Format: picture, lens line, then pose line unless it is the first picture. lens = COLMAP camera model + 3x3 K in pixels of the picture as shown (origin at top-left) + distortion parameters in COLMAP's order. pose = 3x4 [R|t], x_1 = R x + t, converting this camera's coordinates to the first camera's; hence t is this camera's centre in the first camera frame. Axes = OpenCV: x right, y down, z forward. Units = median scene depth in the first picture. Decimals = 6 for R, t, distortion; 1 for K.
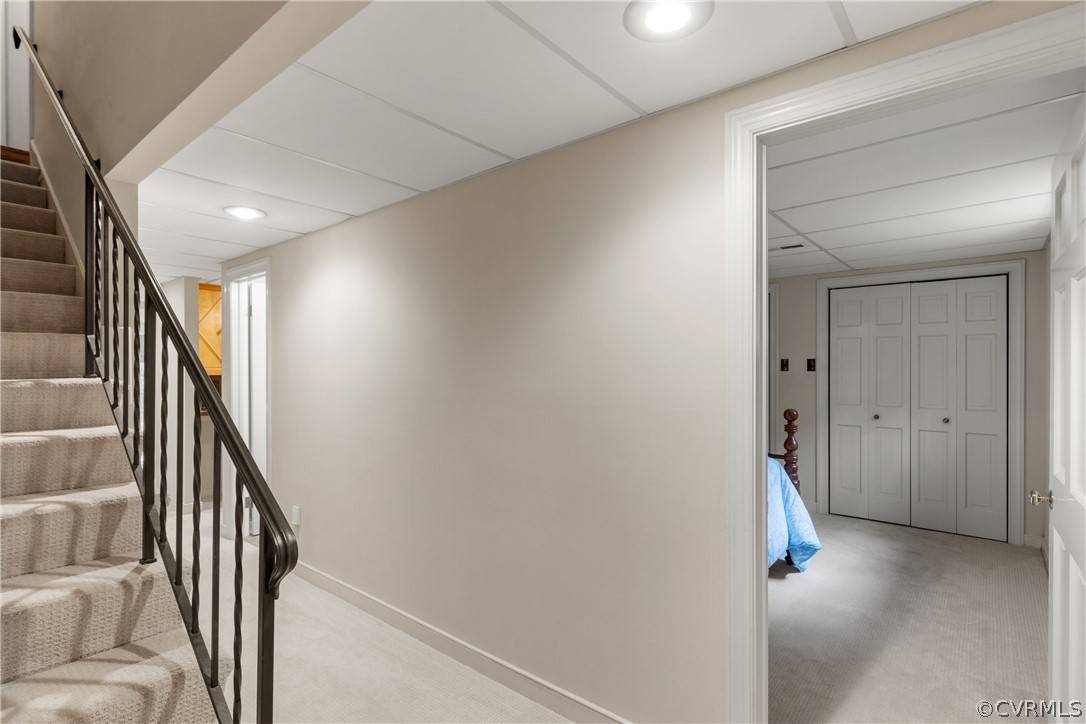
lens RADIAL K [[533.1, 0, 543.8], [0, 533.1, 363.4], [0, 0, 1]] dist [-0.000569, 0.000480]
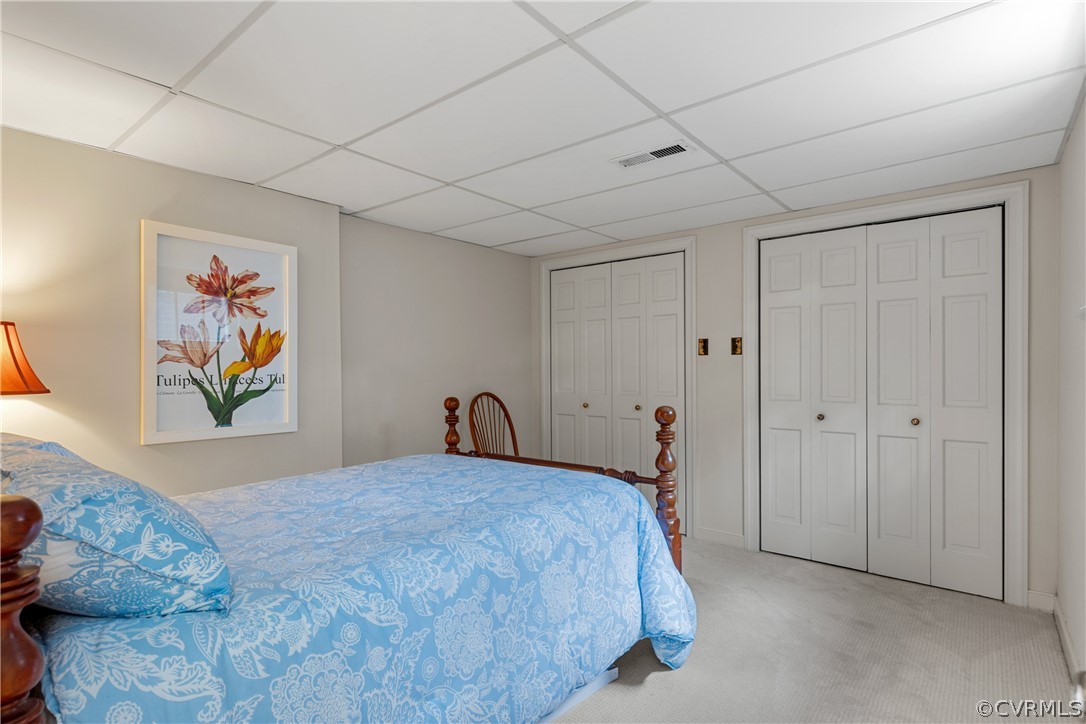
lens RADIAL K [[547.5, 0, 542.9], [0, 547.5, 364.9], [0, 0, 1]] dist [0.002449, -0.000271]
pose [[0.999861, -0.004675, 0.016004, 0.277308], [0.004600, 0.999978, 0.004717, 0.029468], [-0.016026, -0.004642, 0.999861, 0.316507]]
